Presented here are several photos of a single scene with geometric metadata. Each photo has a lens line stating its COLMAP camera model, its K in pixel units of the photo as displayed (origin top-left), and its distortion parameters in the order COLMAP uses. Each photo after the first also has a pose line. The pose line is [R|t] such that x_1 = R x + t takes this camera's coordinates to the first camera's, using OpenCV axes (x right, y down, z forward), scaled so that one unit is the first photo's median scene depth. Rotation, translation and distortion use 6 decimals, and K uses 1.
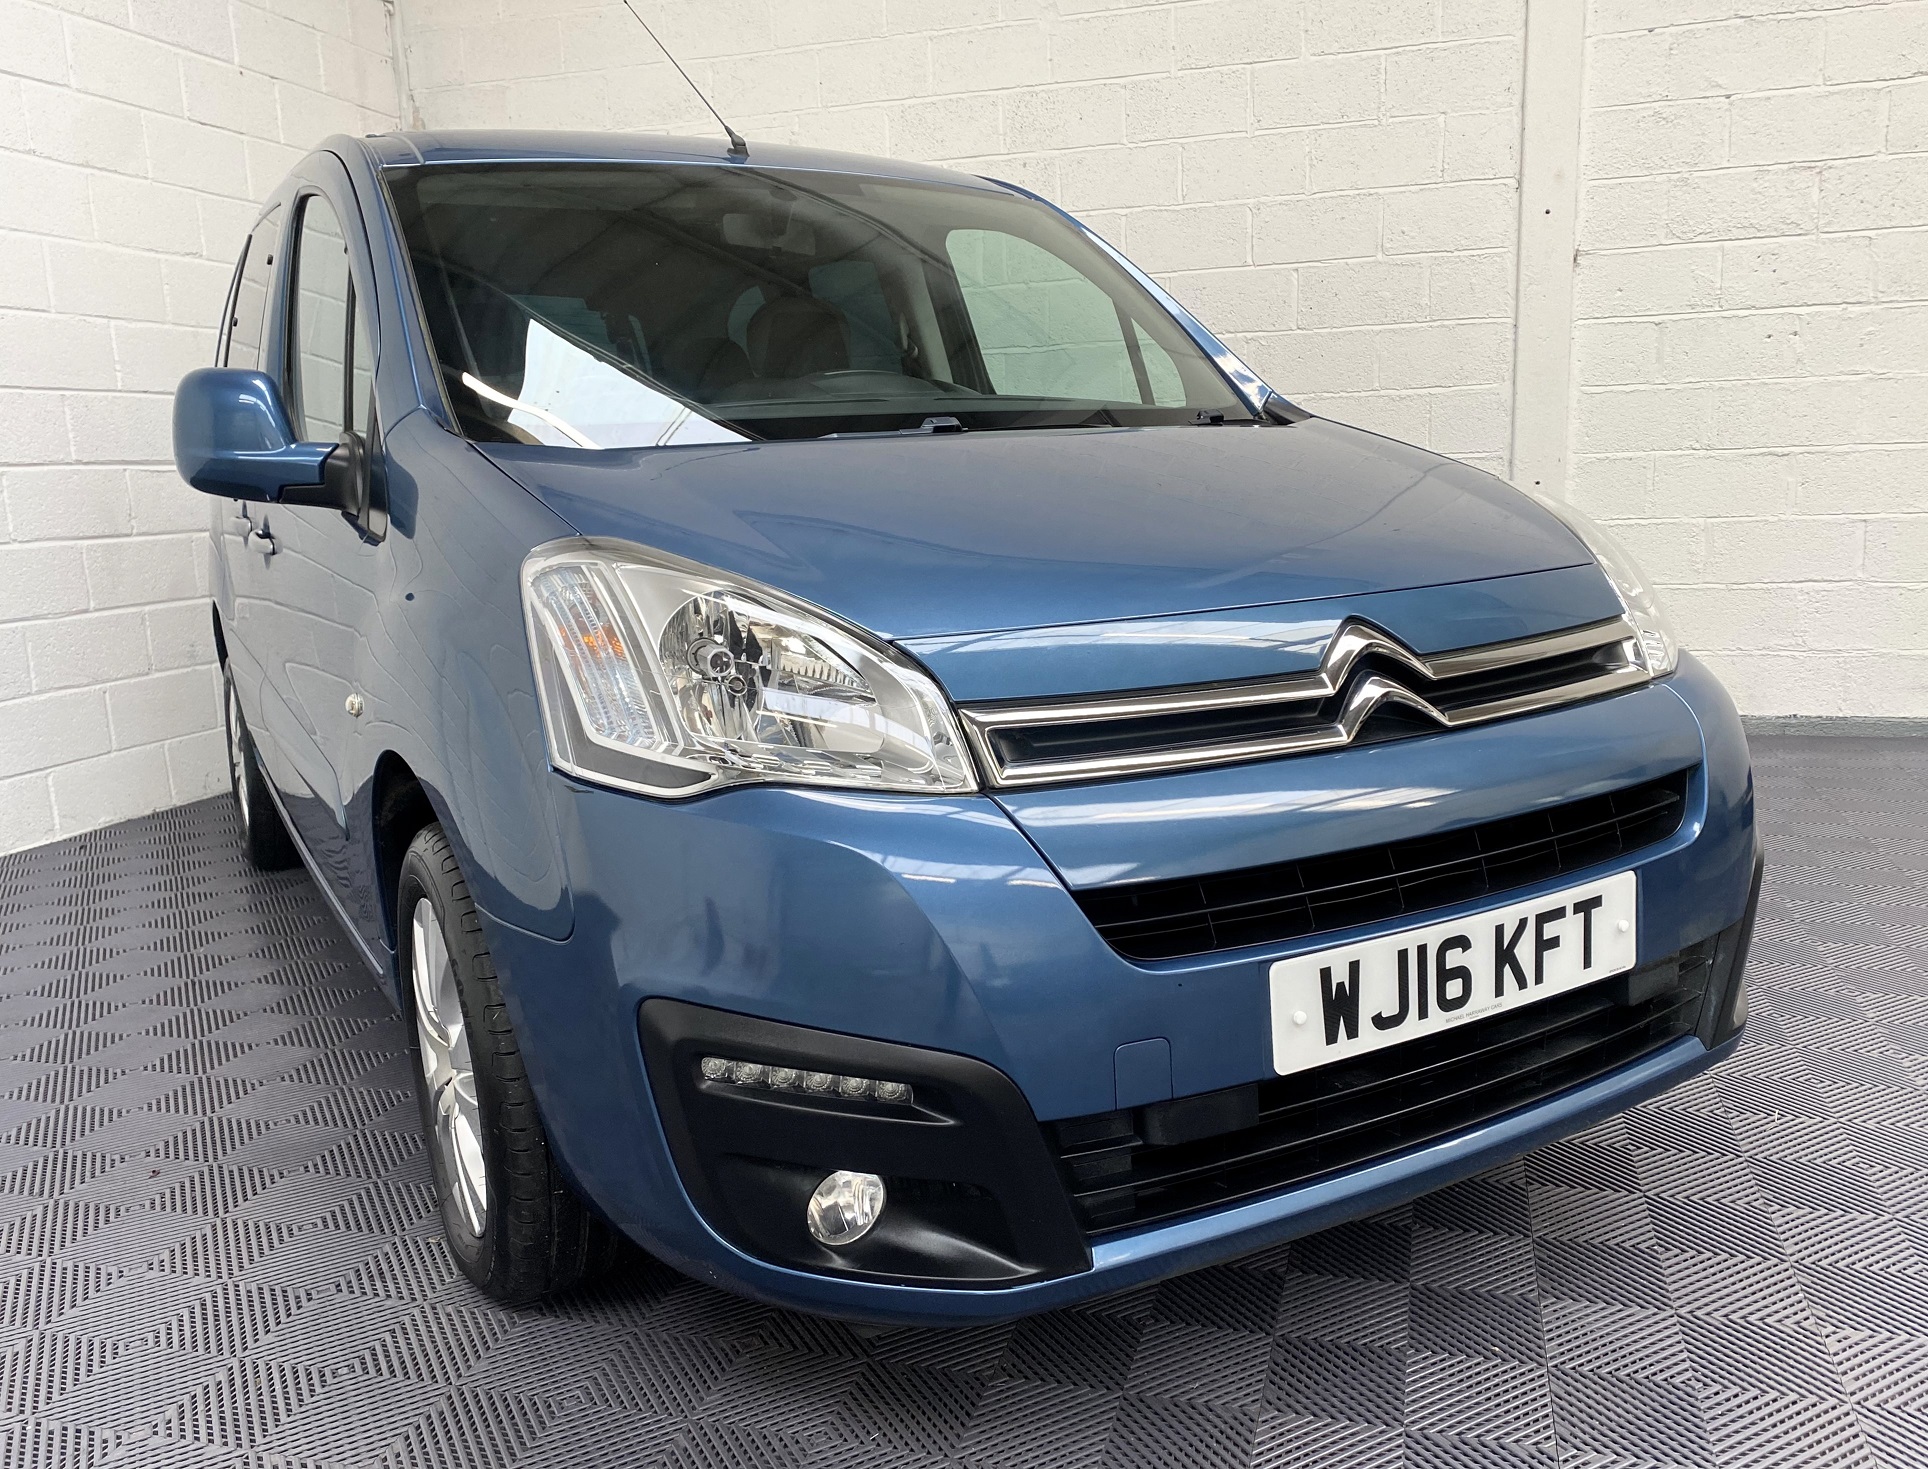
lens RADIAL K [[1459.2, 0, 976.0], [0, 1459.2, 767.4], [0, 0, 1]] dist [0.010817, 0.004419]
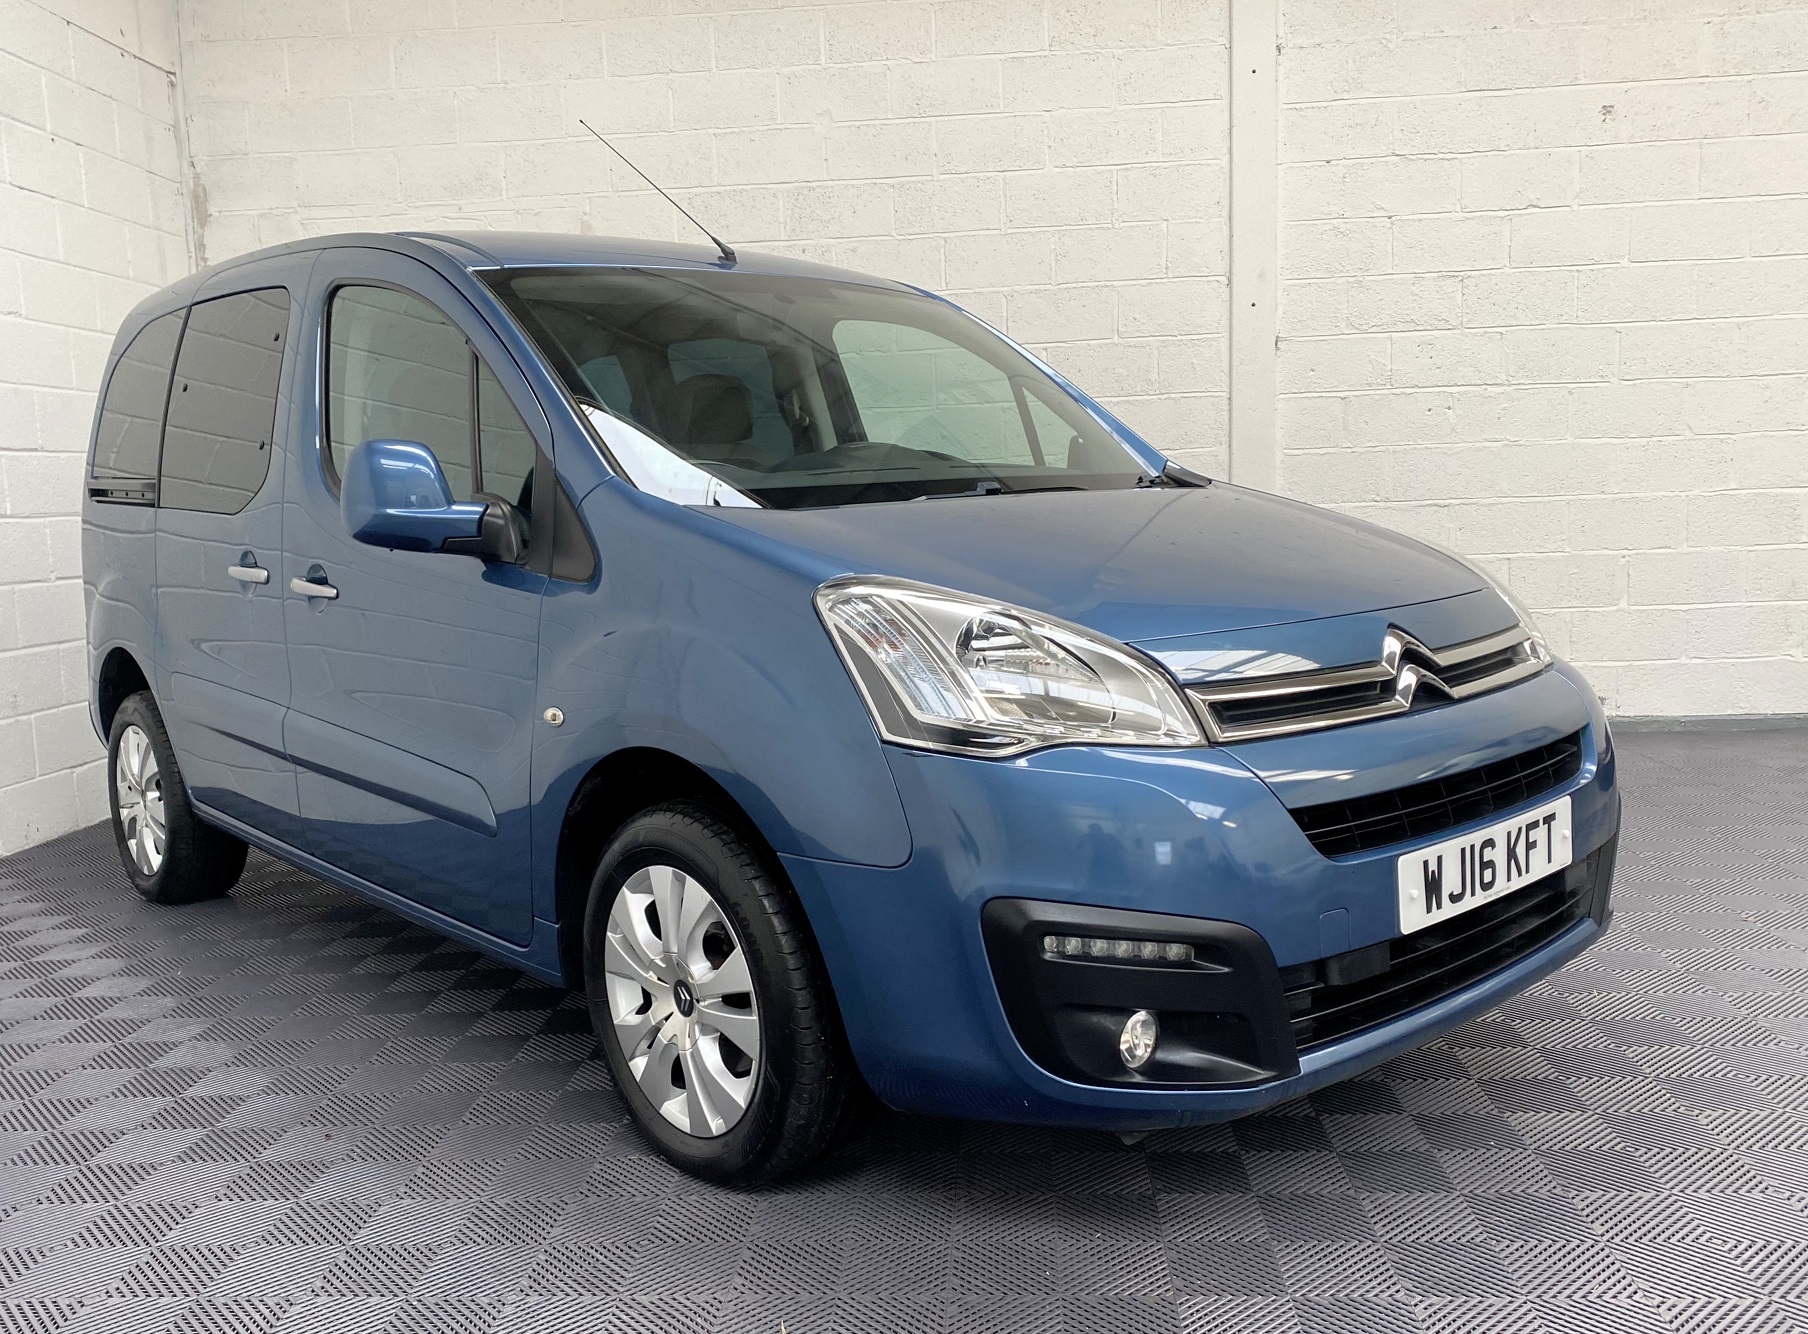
lens RADIAL K [[1408.1, 0, 885.2], [0, 1408.1, 754.8], [0, 0, 1]] dist [0.030357, -0.019935]
pose [[0.982710, -0.034461, 0.181915, -0.408273], [0.040832, 0.998673, -0.031392, 0.040383], [-0.180592, 0.038277, 0.982813, -0.223978]]
